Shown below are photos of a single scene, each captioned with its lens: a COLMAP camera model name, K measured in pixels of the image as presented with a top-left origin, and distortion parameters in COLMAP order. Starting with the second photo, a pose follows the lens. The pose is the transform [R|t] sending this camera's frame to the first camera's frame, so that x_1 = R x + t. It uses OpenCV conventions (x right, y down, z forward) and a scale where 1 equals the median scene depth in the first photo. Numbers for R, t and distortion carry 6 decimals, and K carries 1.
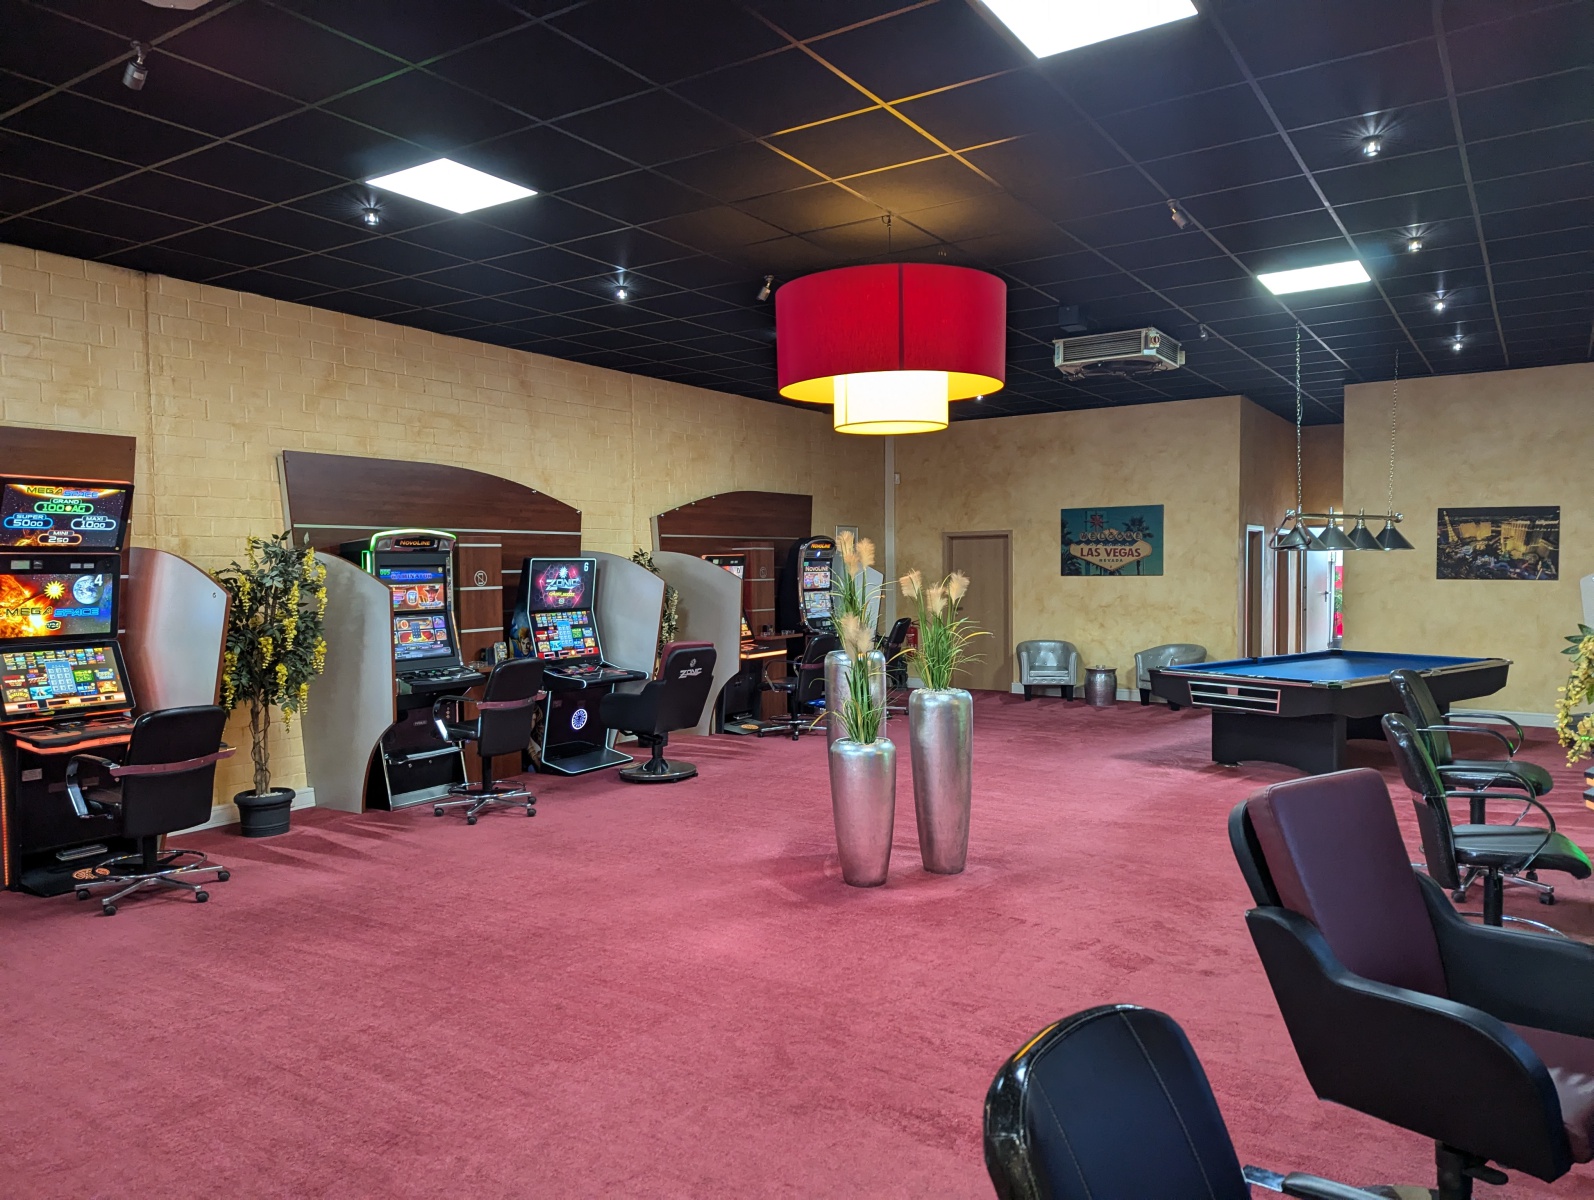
lens RADIAL K [[1134.9, 0, 798.0], [0, 1134.9, 630.6], [0, 0, 1]] dist [0.001130, -0.001099]
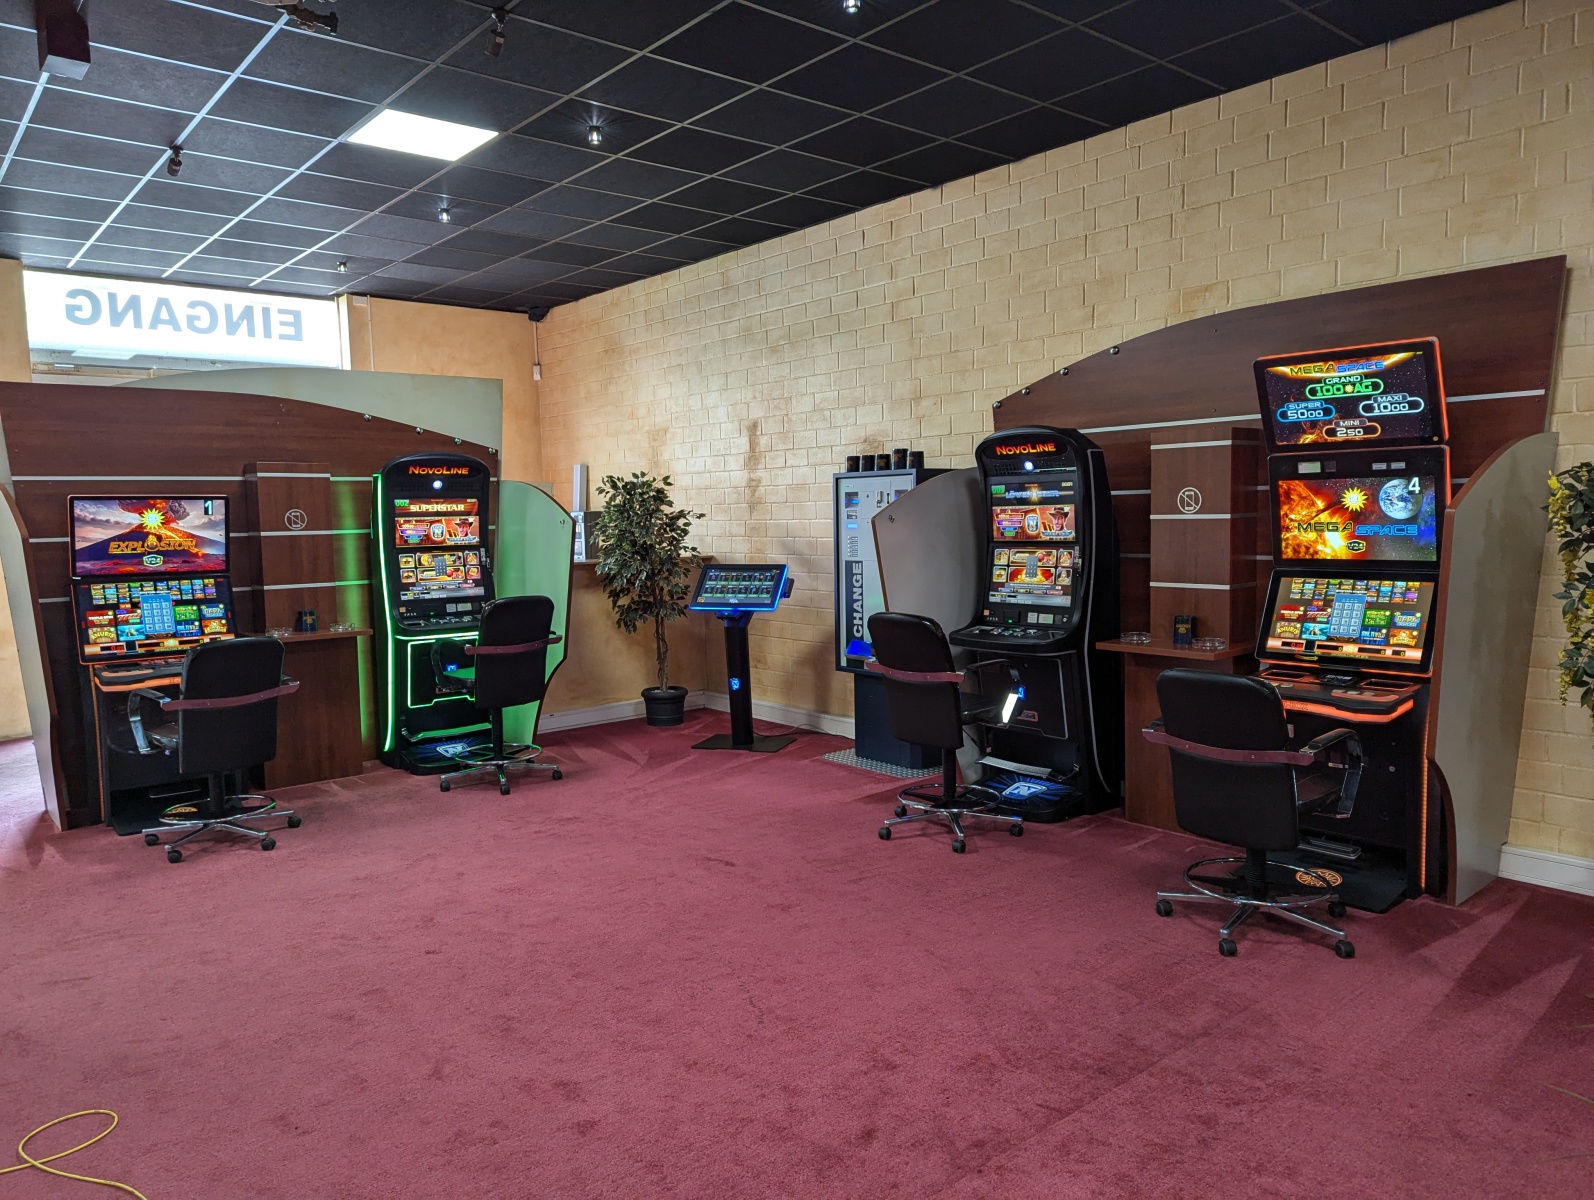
lens RADIAL K [[1130.2, 0, 809.9], [0, 1130.2, 601.4], [0, 0, 1]] dist [0.085066, -0.094906]
pose [[-0.290668, 0.096955, -0.951899, 0.128796], [-0.028517, 0.993533, 0.109903, -0.029859], [0.956399, 0.059090, -0.286024, 0.625688]]
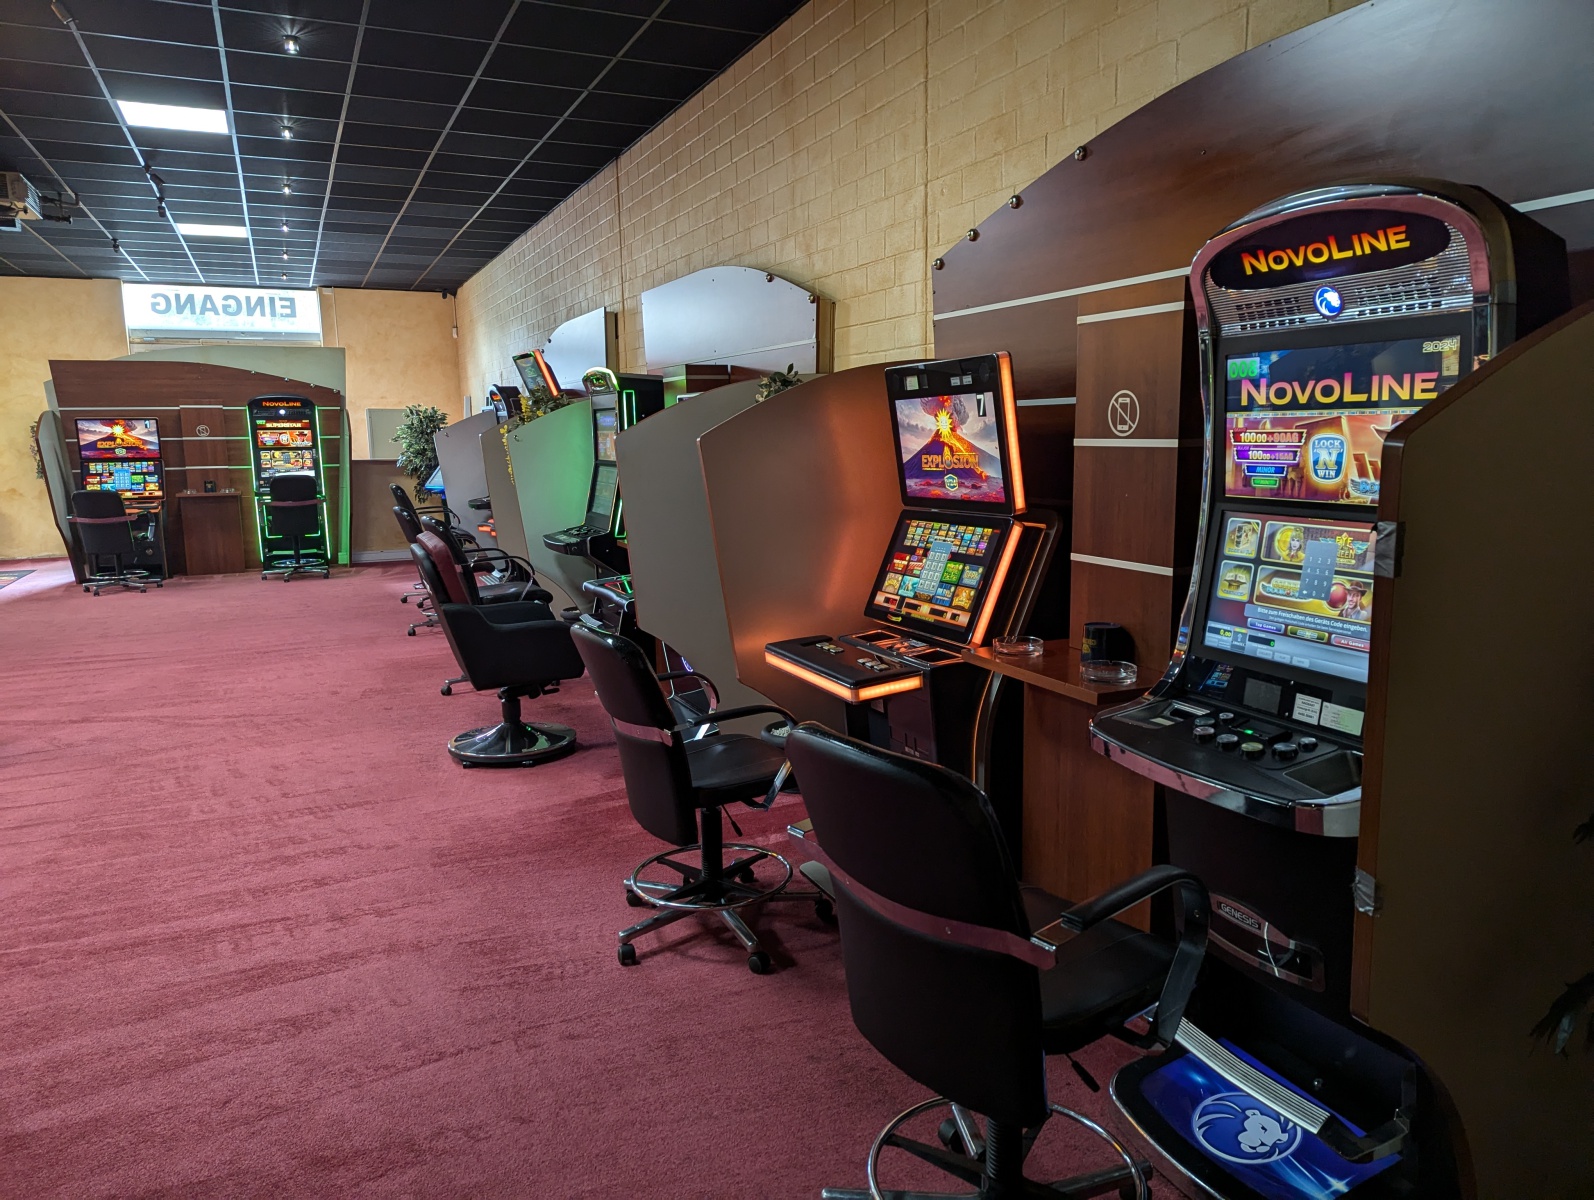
lens RADIAL K [[1116.7, 0, 801.1], [0, 1116.7, 601.1], [0, 0, 1]] dist [0.084241, -0.084188]
pose [[-0.534480, 0.150902, -0.831601, 0.301206], [-0.026451, 0.980464, 0.194914, -0.078468], [0.844767, 0.126174, -0.520047, 1.473866]]
